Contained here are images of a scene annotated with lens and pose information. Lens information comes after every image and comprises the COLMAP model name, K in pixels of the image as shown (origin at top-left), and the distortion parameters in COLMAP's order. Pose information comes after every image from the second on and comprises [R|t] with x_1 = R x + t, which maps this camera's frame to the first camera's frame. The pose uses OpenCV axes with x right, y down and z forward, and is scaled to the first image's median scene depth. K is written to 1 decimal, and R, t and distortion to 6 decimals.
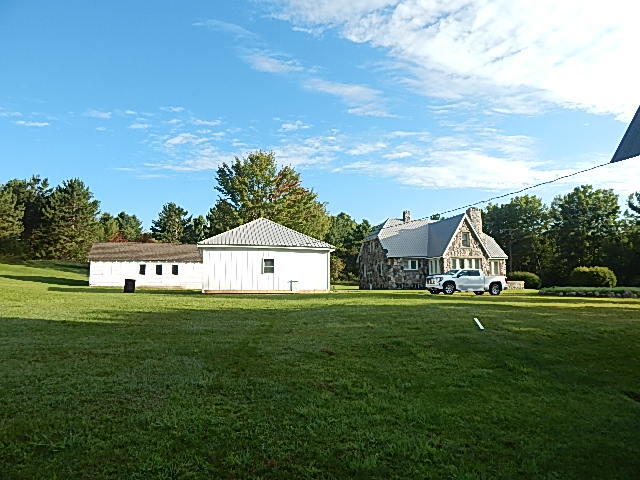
lens RADIAL K [[423.2, 0, 320.0], [0, 423.2, 240.0], [0, 0, 1]] dist [0.003242, -0.001536]
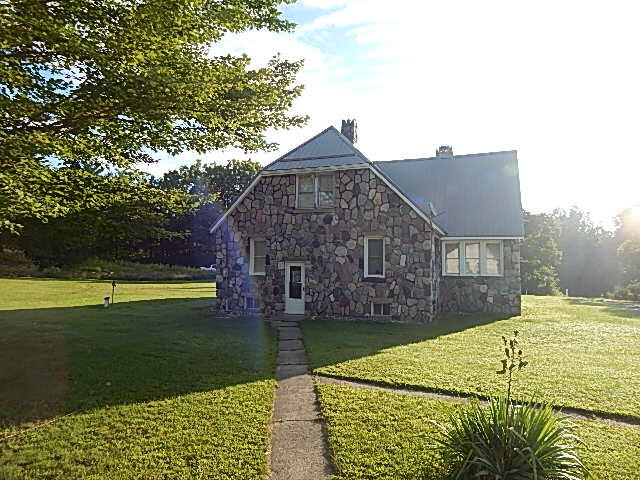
lens RADIAL K [[423.2, 0, 320.0], [0, 423.2, 240.0], [0, 0, 1]] dist [0.003242, -0.001536]
pose [[0.573811, 0.053018, 0.817270, -0.028201], [-0.107112, 0.994189, 0.010709, 0.008979], [-0.811953, -0.093684, 0.576156, 0.139504]]
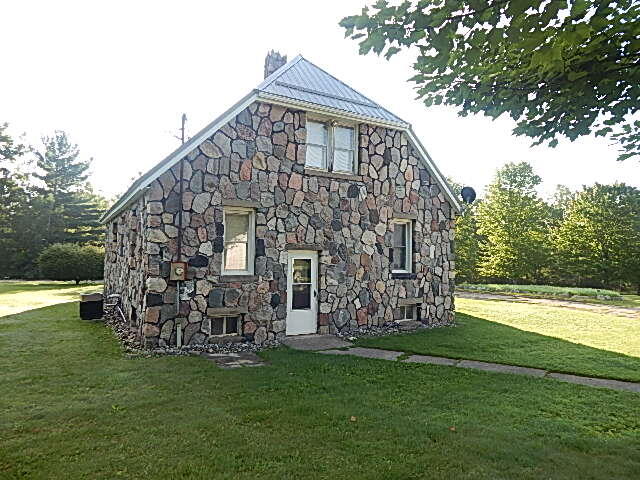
lens RADIAL K [[423.2, 0, 320.0], [0, 423.2, 240.0], [0, 0, 1]] dist [0.003242, -0.001536]
pose [[-0.271693, 0.030474, 0.961901, -0.017259], [-0.128784, 0.989358, -0.067719, 0.014687], [-0.953728, -0.142276, -0.264877, 0.187839]]
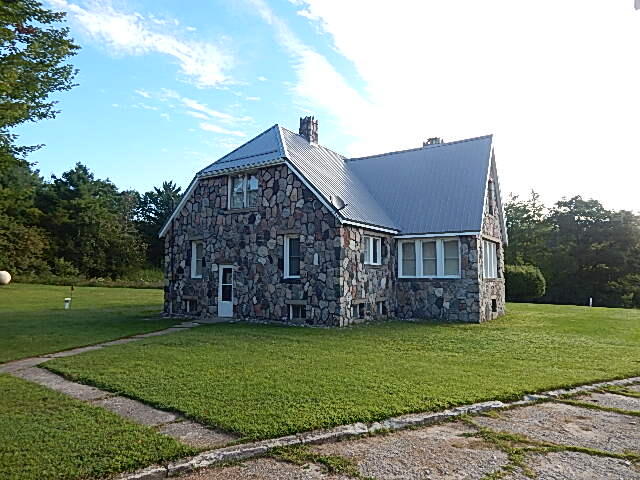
lens RADIAL K [[423.2, 0, 320.0], [0, 423.2, 240.0], [0, 0, 1]] dist [0.003242, -0.001536]
pose [[0.739792, 0.061865, 0.669985, -0.010105], [-0.083535, 0.996505, 0.000223, 0.008674], [-0.667630, -0.056133, 0.742374, 0.123639]]
